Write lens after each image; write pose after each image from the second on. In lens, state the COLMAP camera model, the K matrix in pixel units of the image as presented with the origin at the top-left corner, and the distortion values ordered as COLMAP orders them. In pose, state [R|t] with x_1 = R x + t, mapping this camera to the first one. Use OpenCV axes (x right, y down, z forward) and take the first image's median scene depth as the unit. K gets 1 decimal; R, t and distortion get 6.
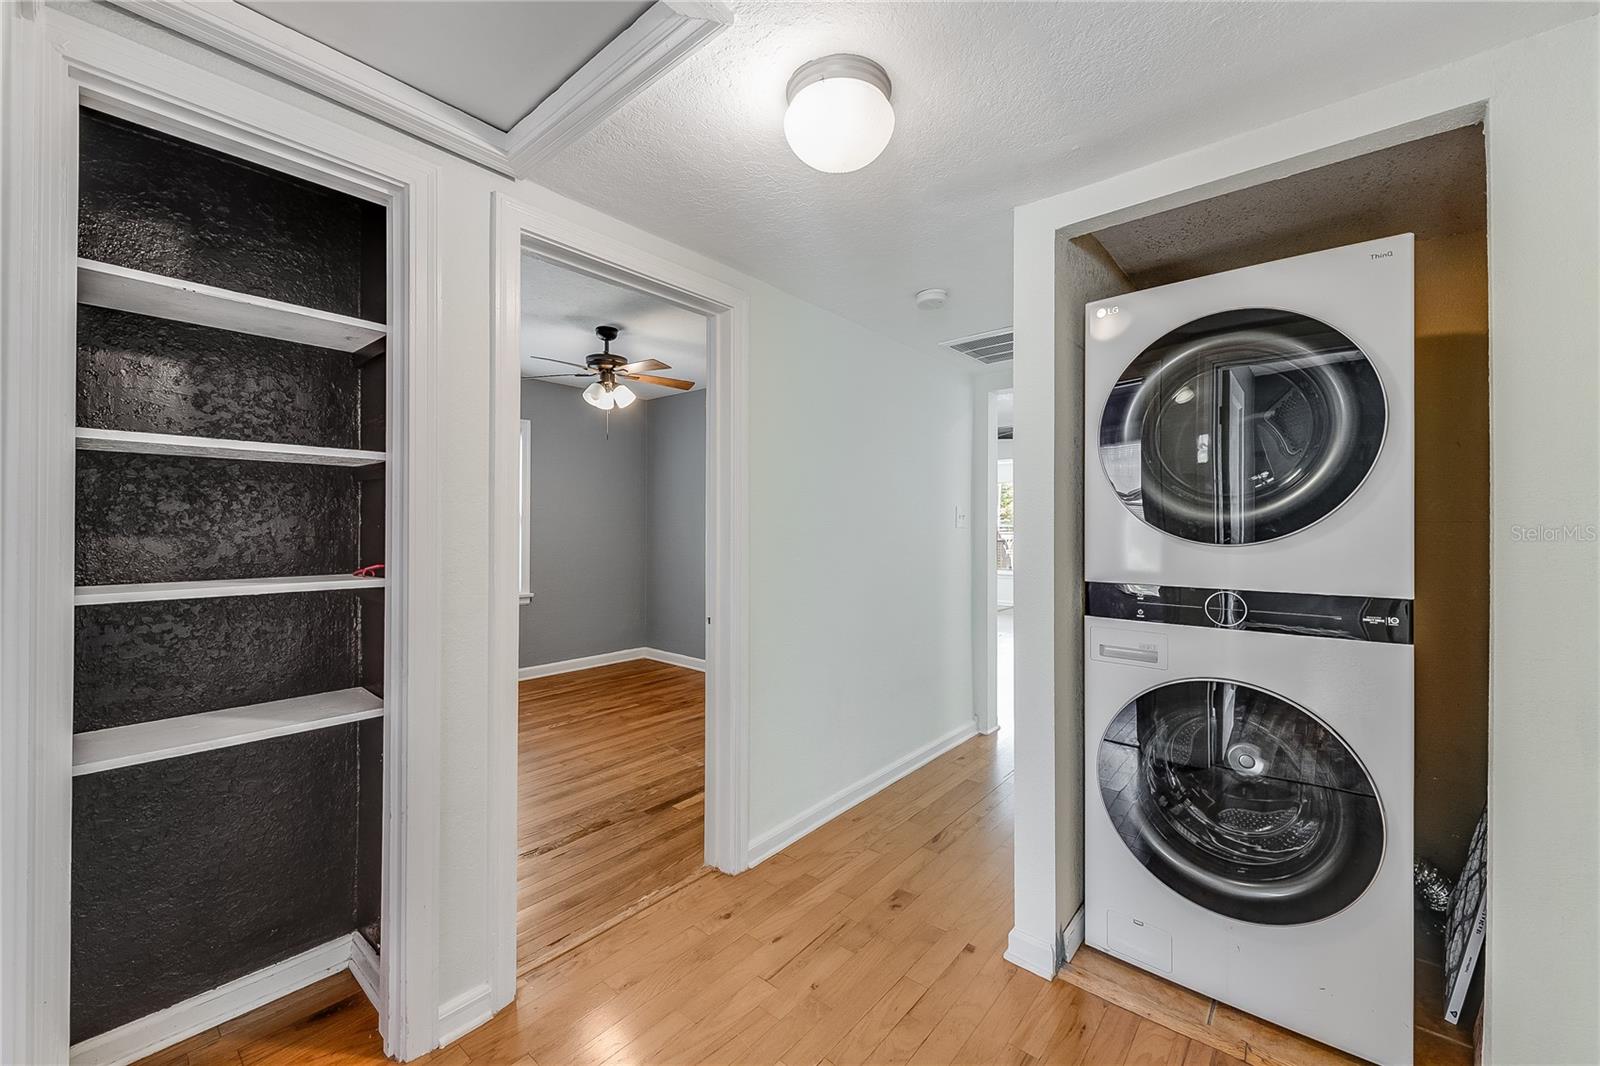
lens RADIAL K [[622.2, 0, 799.8], [0, 622.2, 536.6], [0, 0, 1]] dist [0.001935, -0.000306]
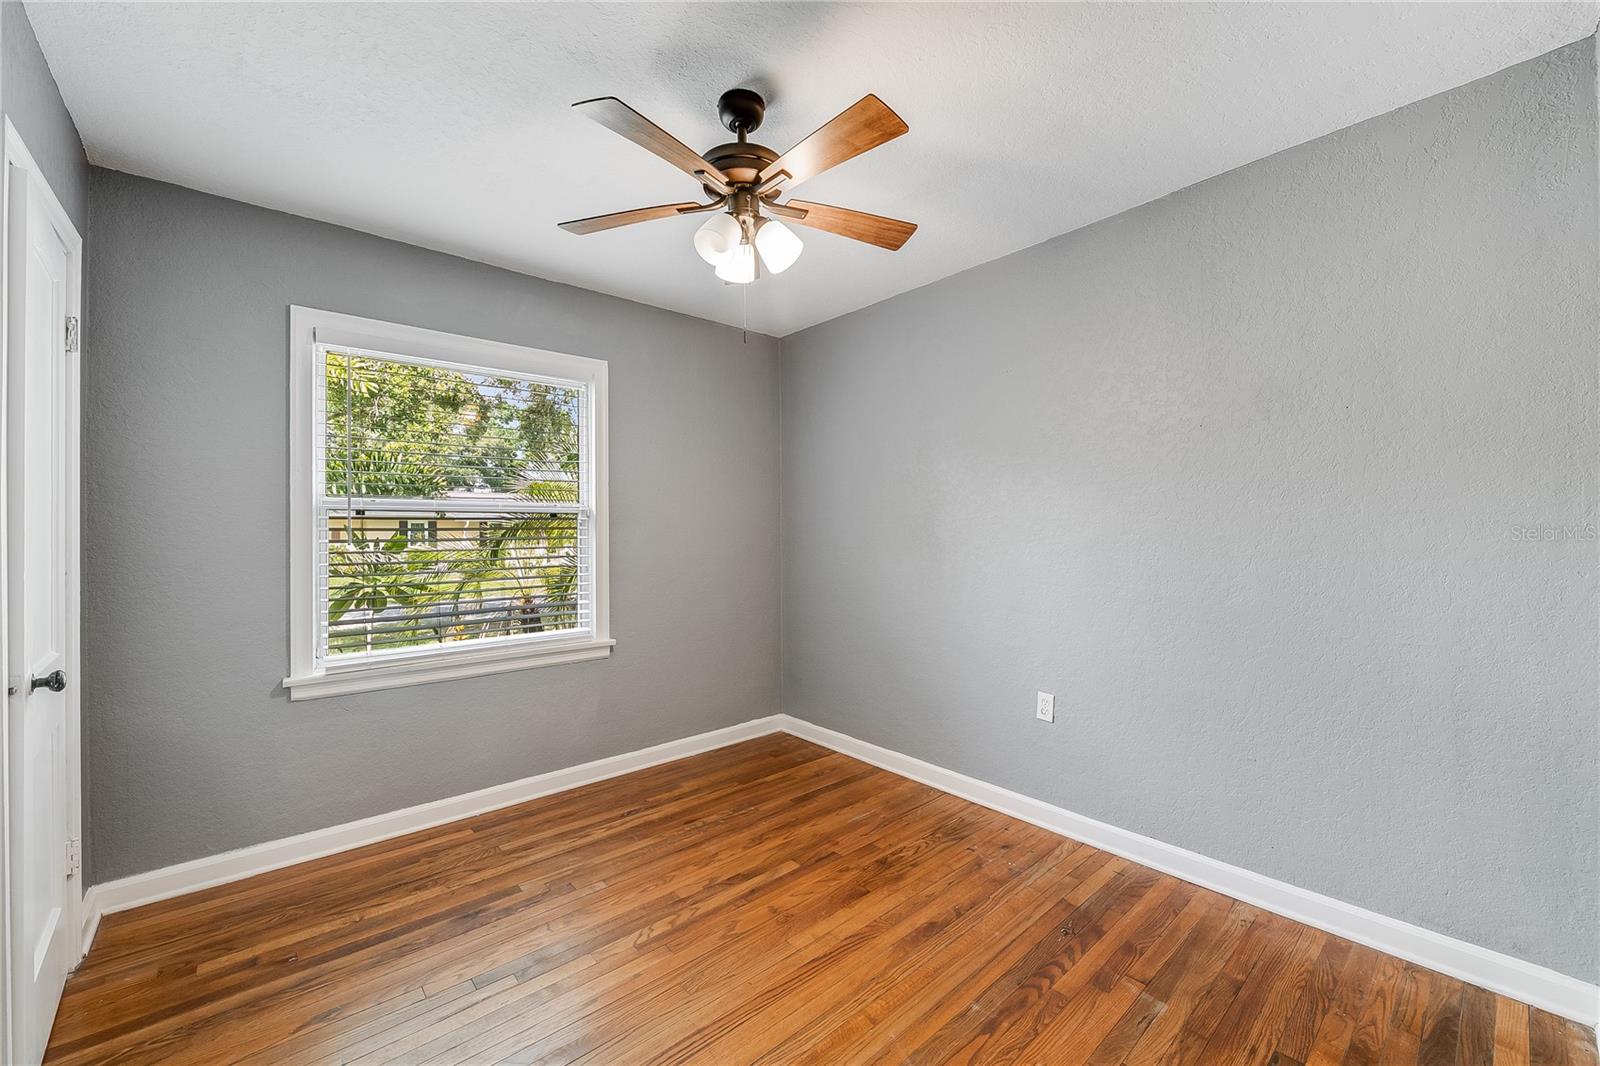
lens RADIAL K [[622.2, 0, 799.8], [0, 622.2, 536.6], [0, 0, 1]] dist [0.001935, -0.000306]
pose [[0.988642, -0.014889, -0.149548, -0.192891], [0.013760, 0.999868, -0.008585, -0.005630], [0.149656, 0.006430, 0.988717, 0.524242]]
